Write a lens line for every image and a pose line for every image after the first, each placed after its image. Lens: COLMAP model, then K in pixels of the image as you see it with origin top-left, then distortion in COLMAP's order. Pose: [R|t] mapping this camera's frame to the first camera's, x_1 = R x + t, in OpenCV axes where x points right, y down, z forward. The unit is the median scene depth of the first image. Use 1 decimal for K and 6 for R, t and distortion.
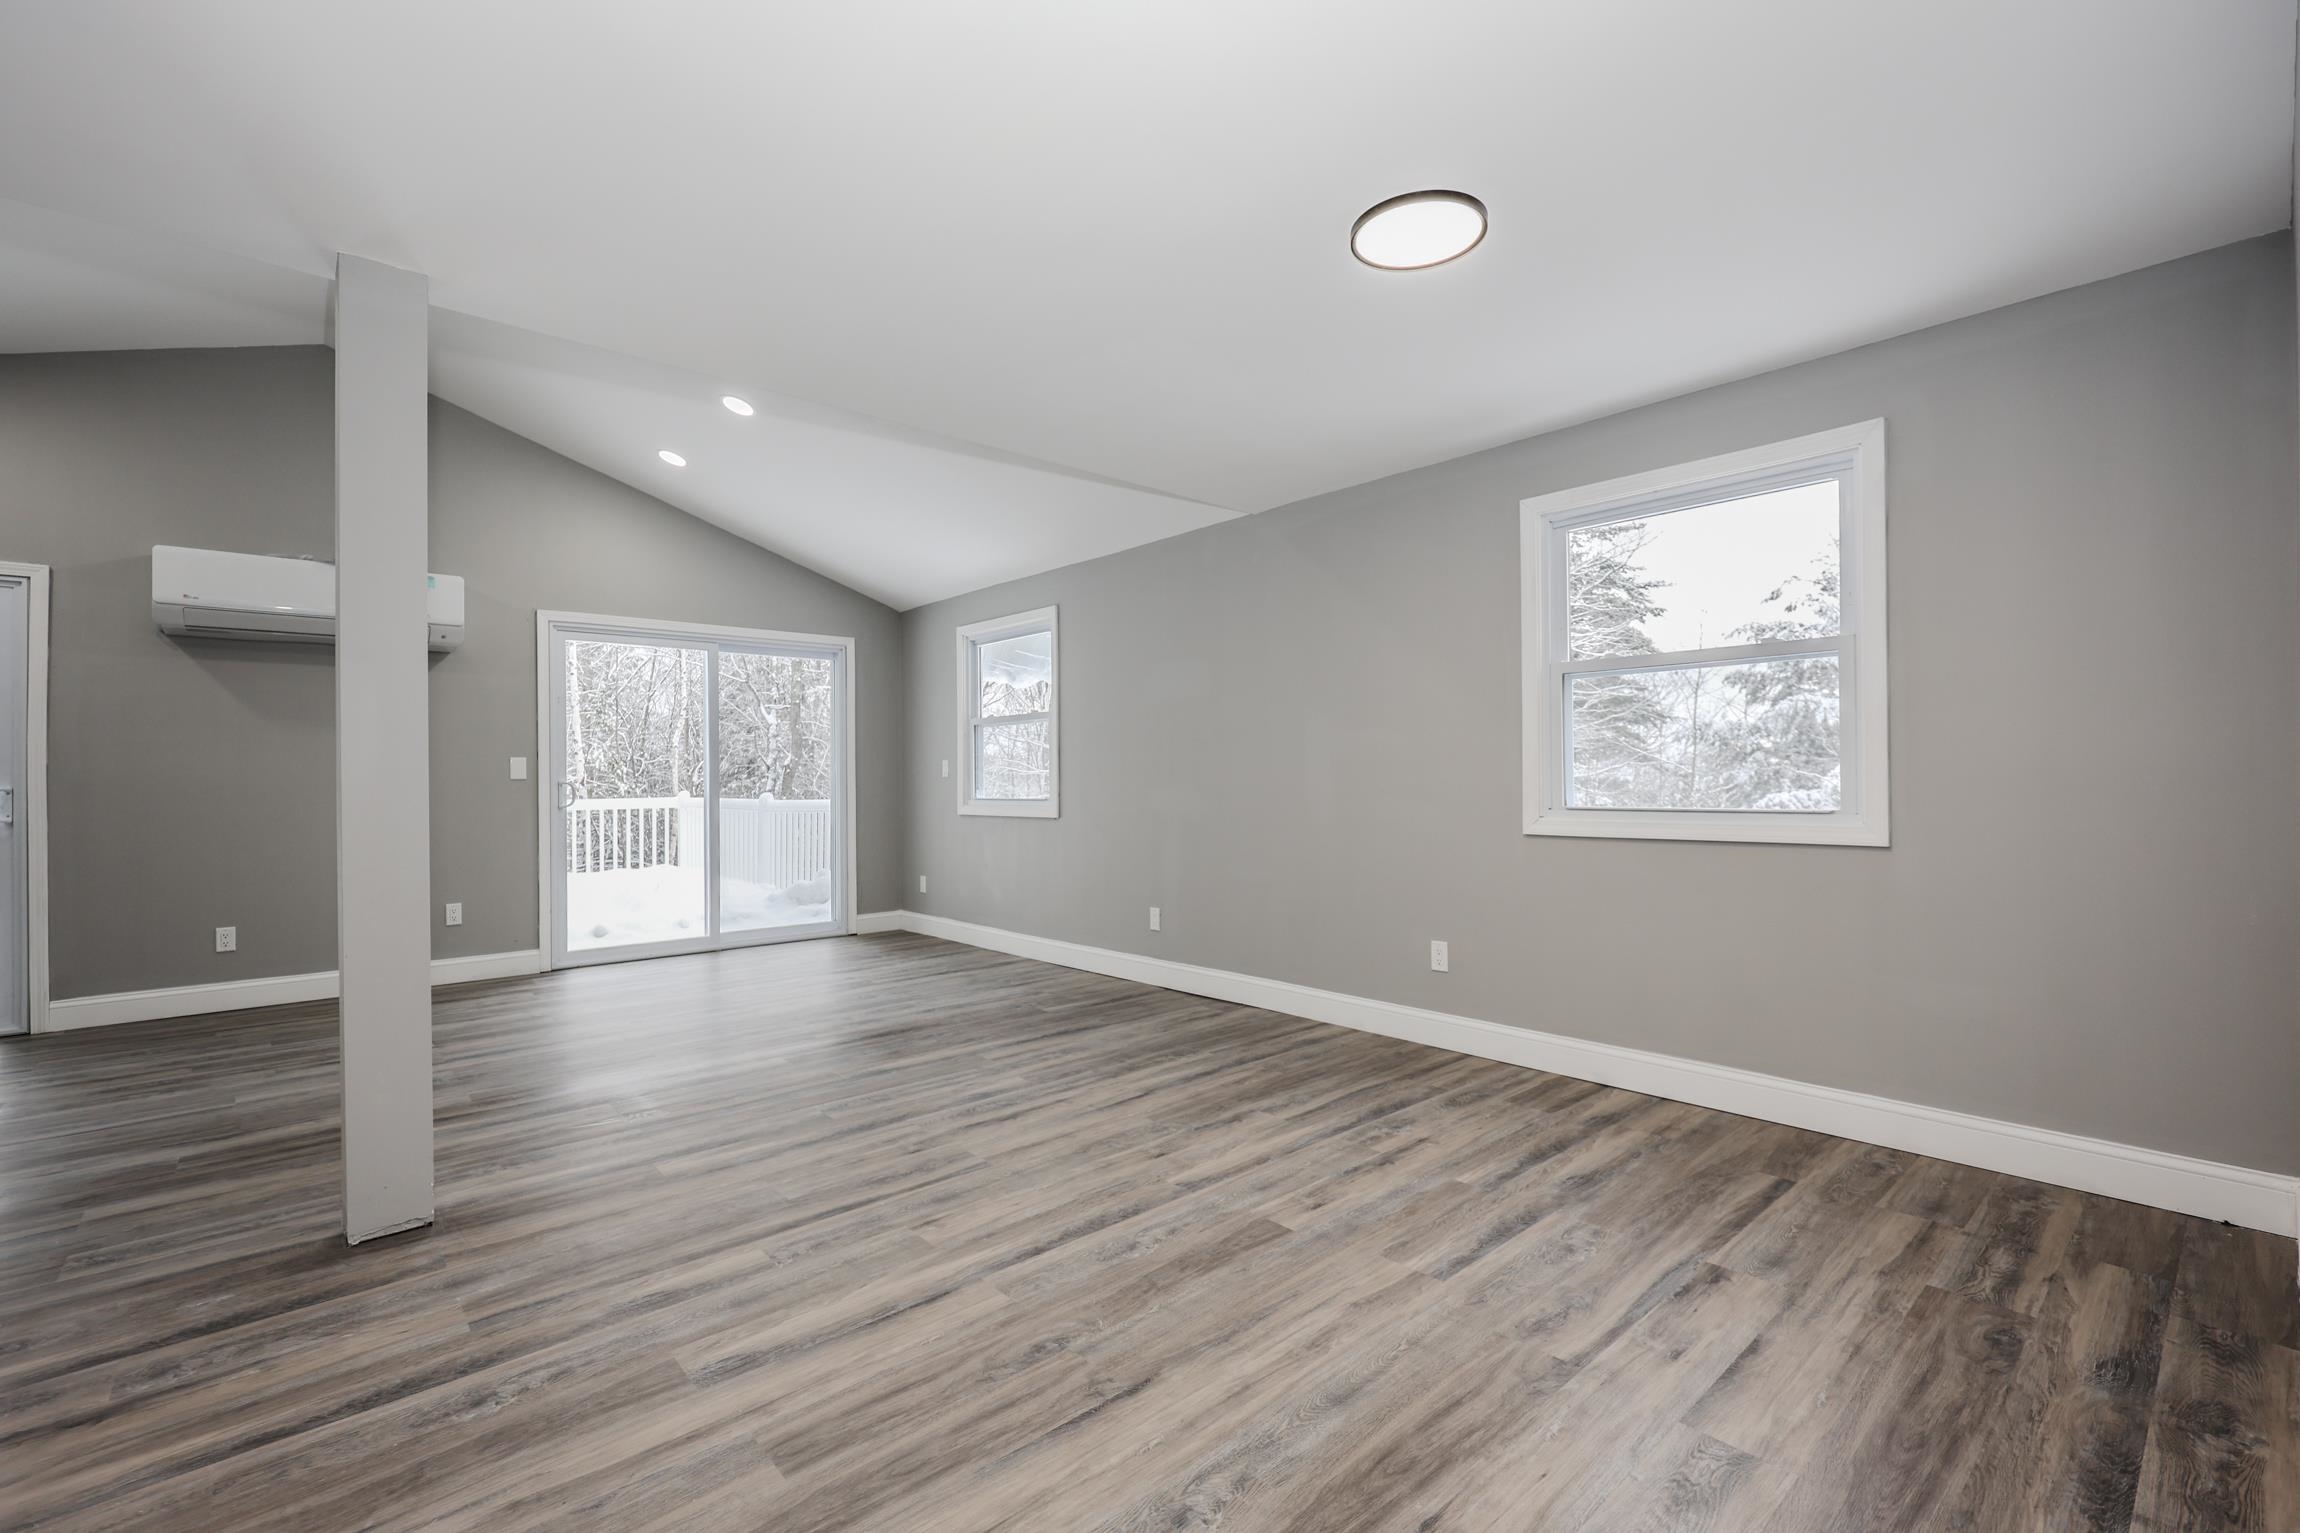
lens RADIAL K [[978.5, 0, 1163.3], [0, 978.5, 780.8], [0, 0, 1]] dist [0.003122, -0.001092]
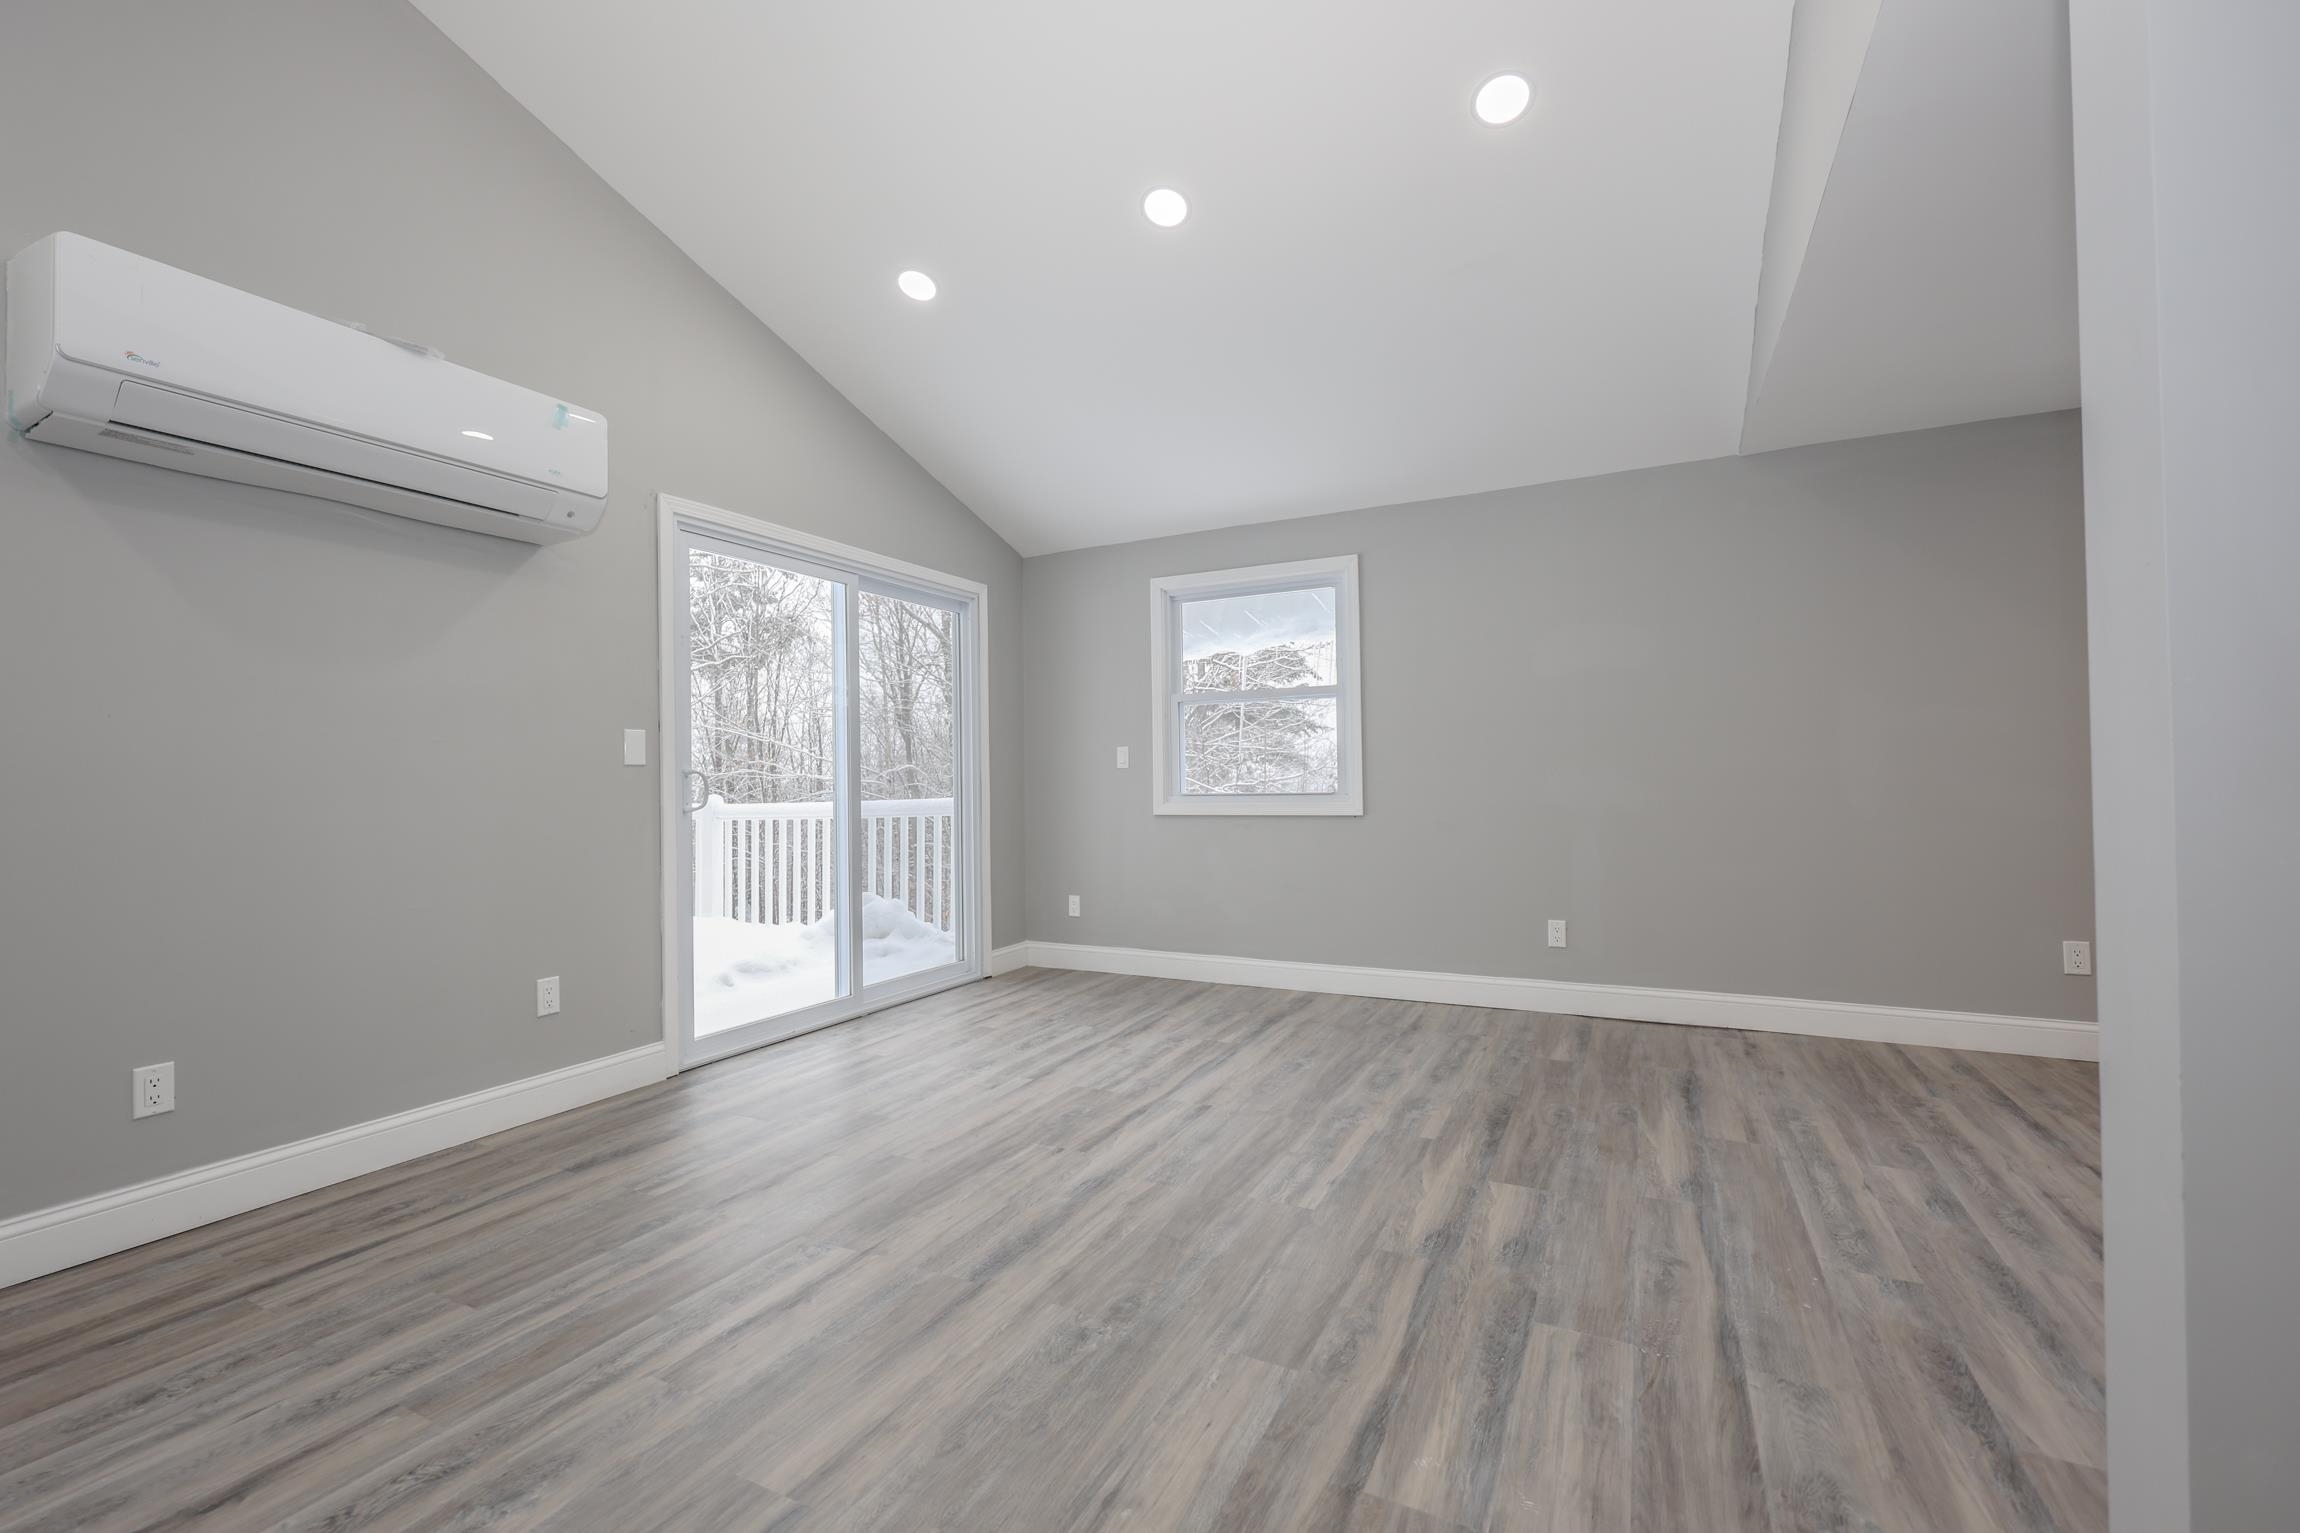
lens RADIAL K [[950.1, 0, 1152.8], [0, 950.1, 771.7], [0, 0, 1]] dist [0.002145, -0.000333]
pose [[0.935551, 0.002074, 0.353187, -0.880636], [0.003447, 0.999881, -0.015004, 0.019847], [-0.353176, 0.015255, 0.935433, 0.517043]]
